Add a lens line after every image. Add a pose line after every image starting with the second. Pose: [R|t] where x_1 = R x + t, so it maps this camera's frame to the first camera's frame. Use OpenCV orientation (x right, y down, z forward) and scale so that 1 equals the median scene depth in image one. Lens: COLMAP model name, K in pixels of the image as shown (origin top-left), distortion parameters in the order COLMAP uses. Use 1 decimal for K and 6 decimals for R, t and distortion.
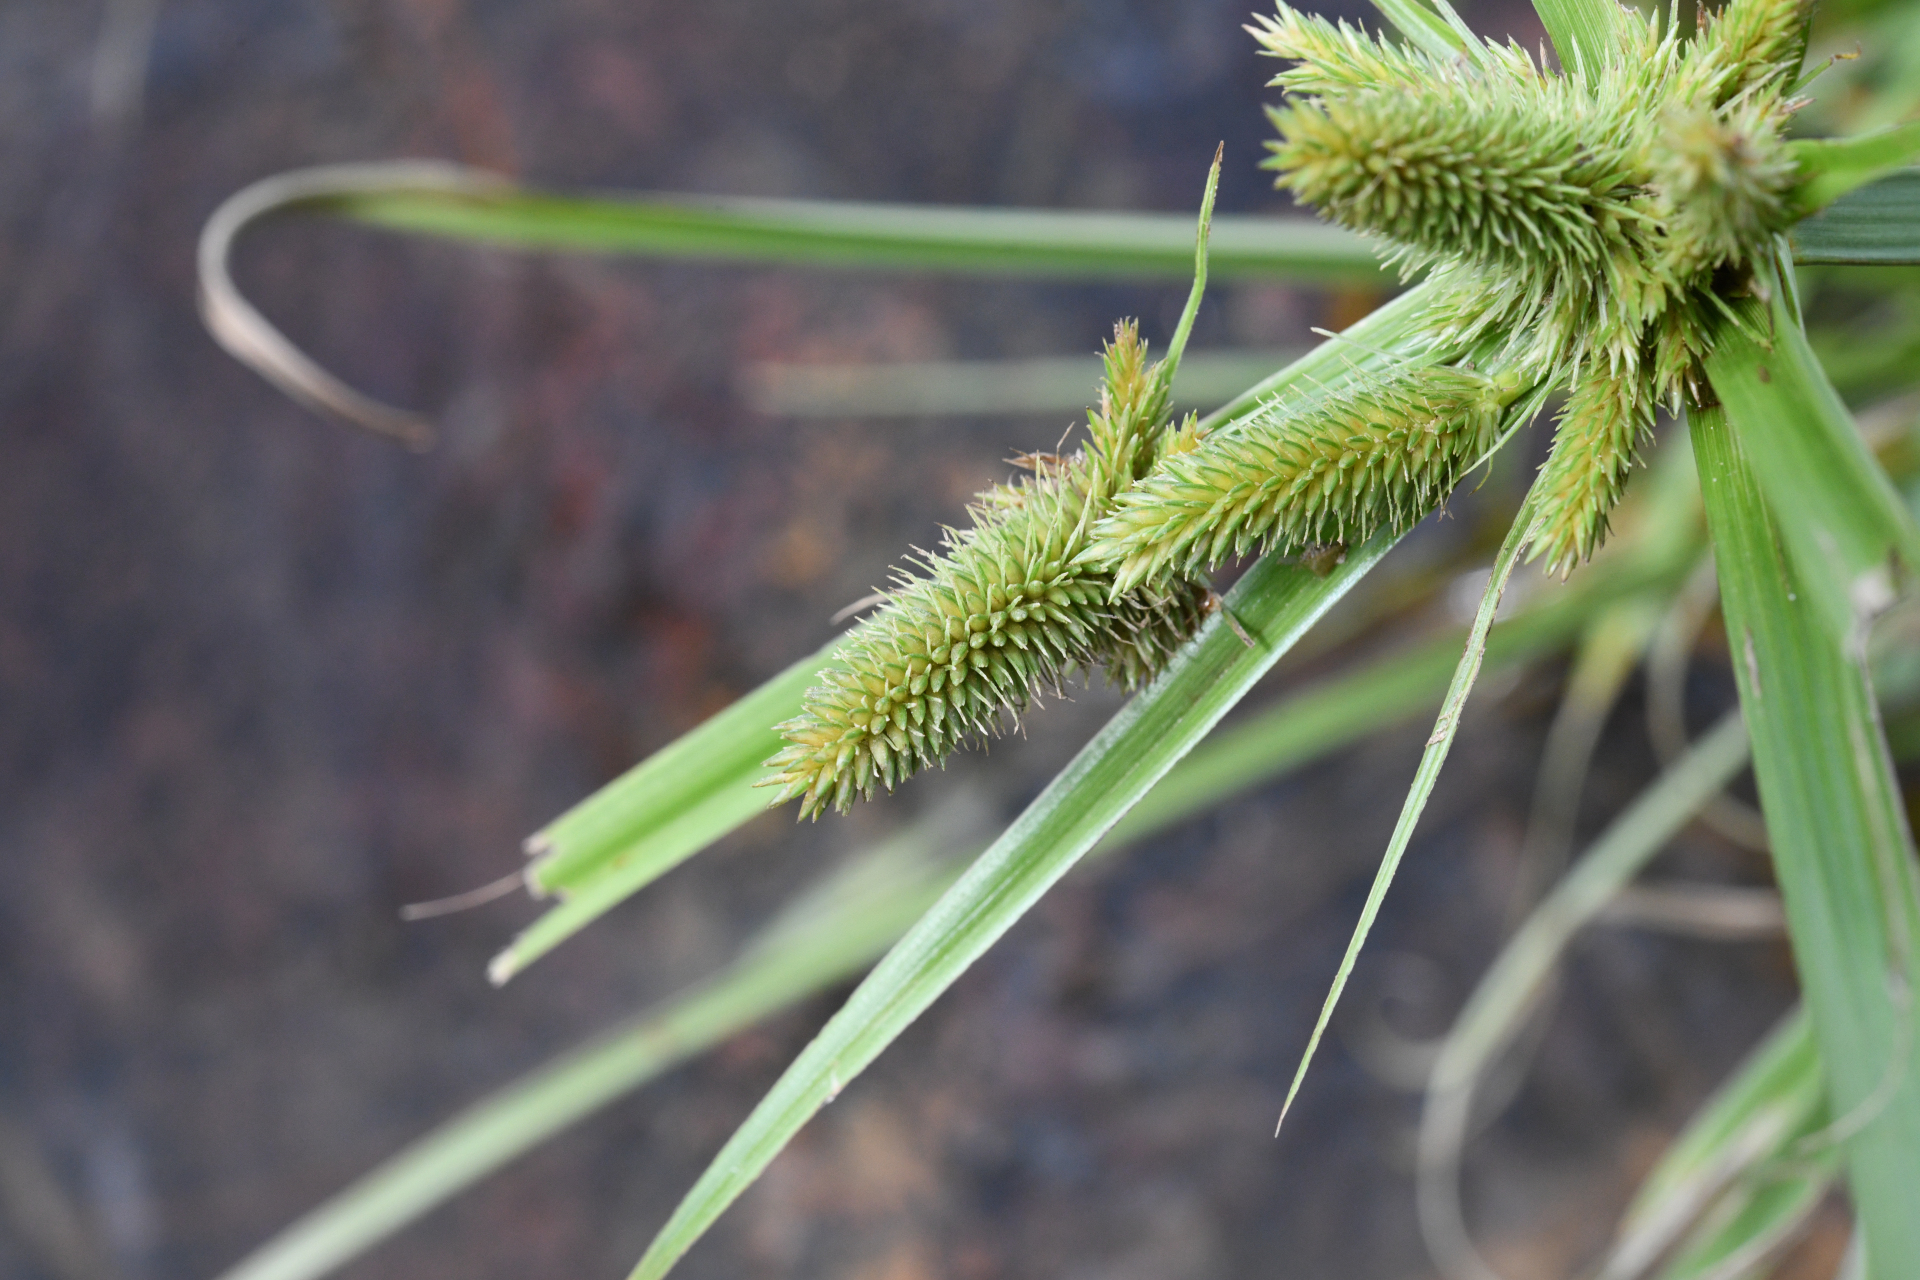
lens RADIAL K [[3368.9, 0, 960.0], [0, 3368.9, 640.0], [0, 0, 1]] dist [-0.153876, 0.097771]
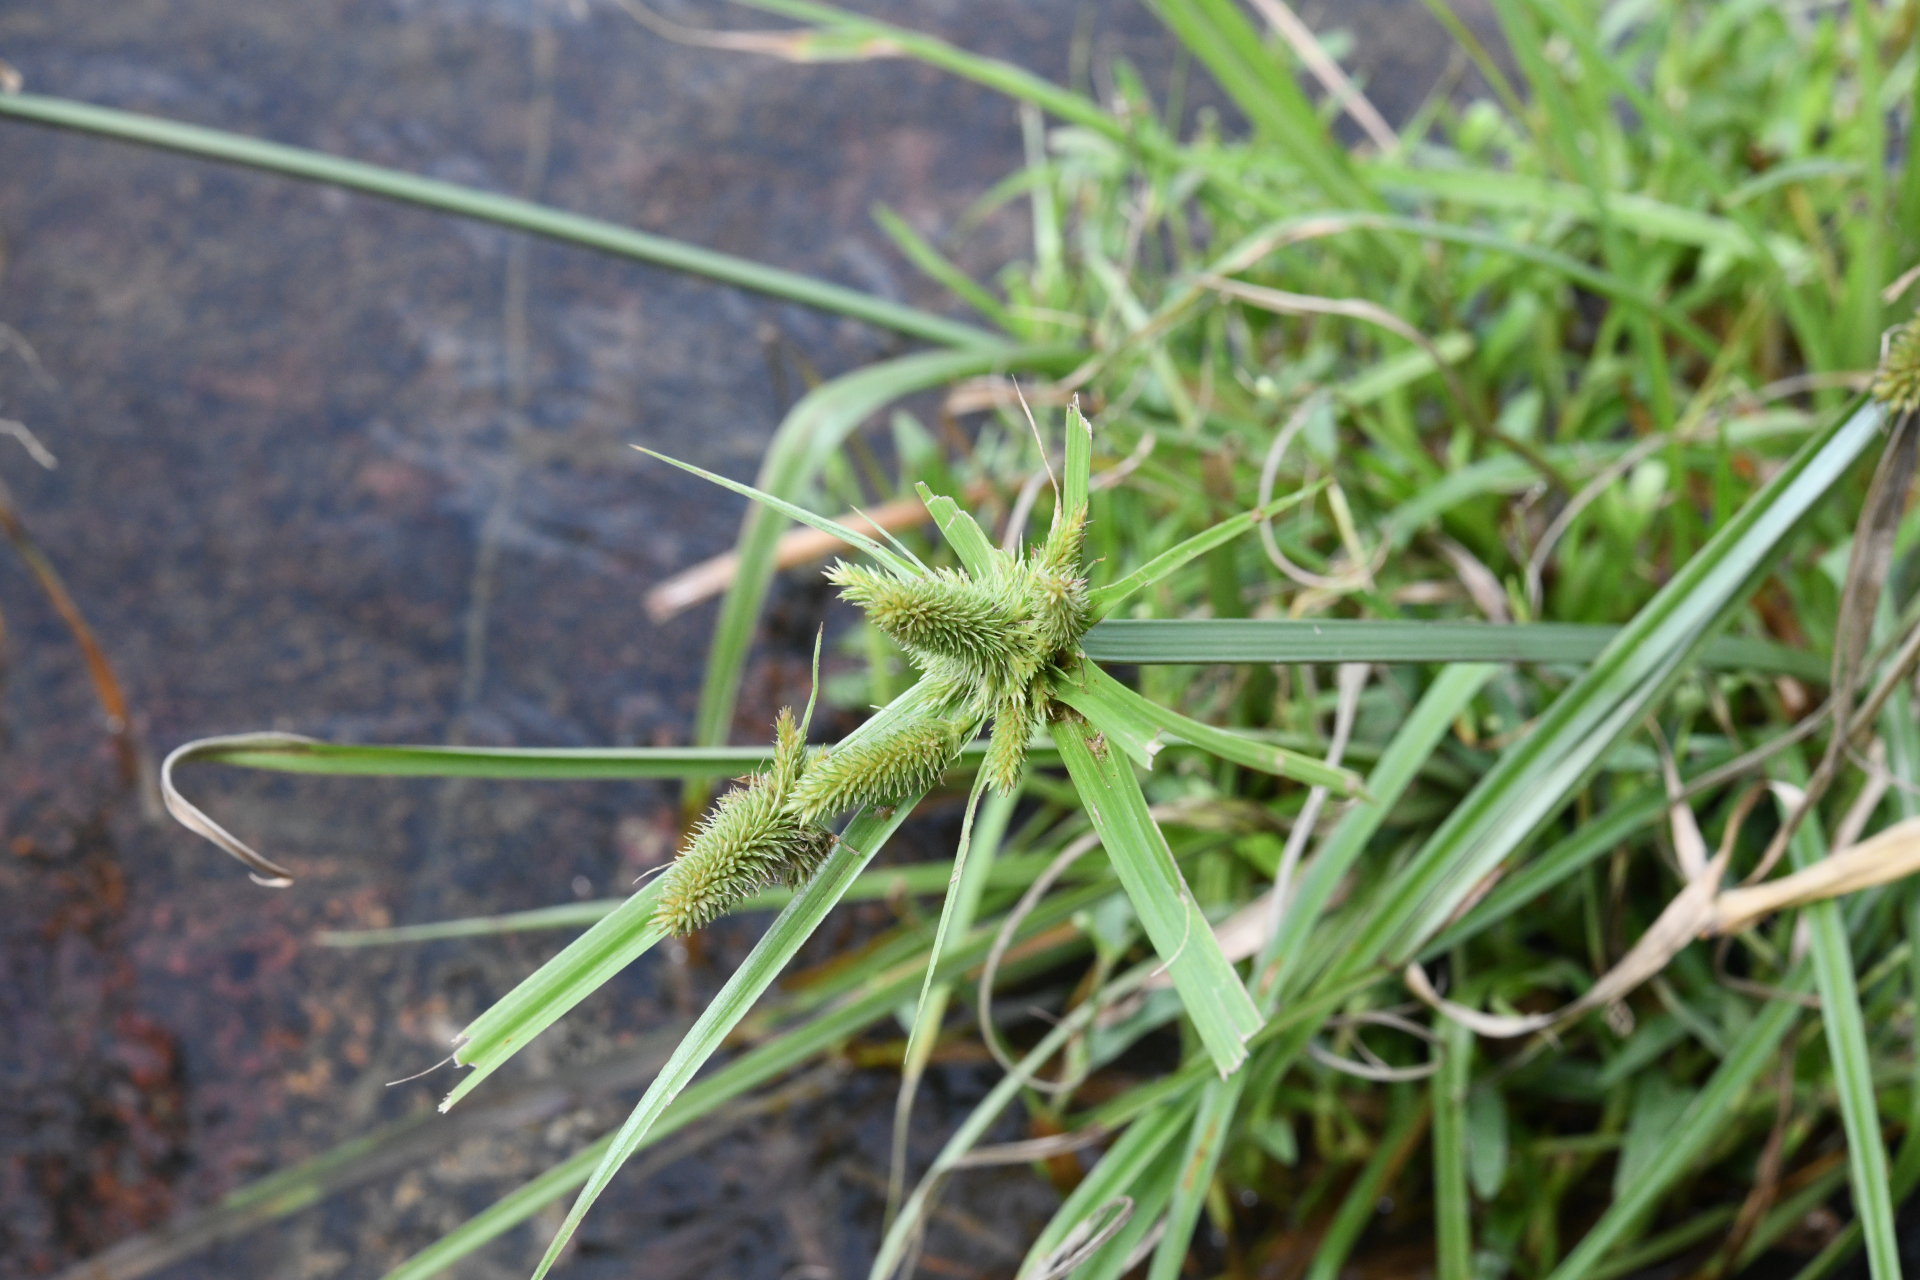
lens RADIAL K [[3085.2, 0, 960.0], [0, 3085.2, 640.0], [0, 0, 1]] dist [-0.053438, 0.126994]
pose [[0.961742, -0.056729, 0.268020, -0.380514], [0.117009, 0.969662, -0.214626, 0.308217], [-0.247713, 0.237776, 0.939202, -0.912025]]
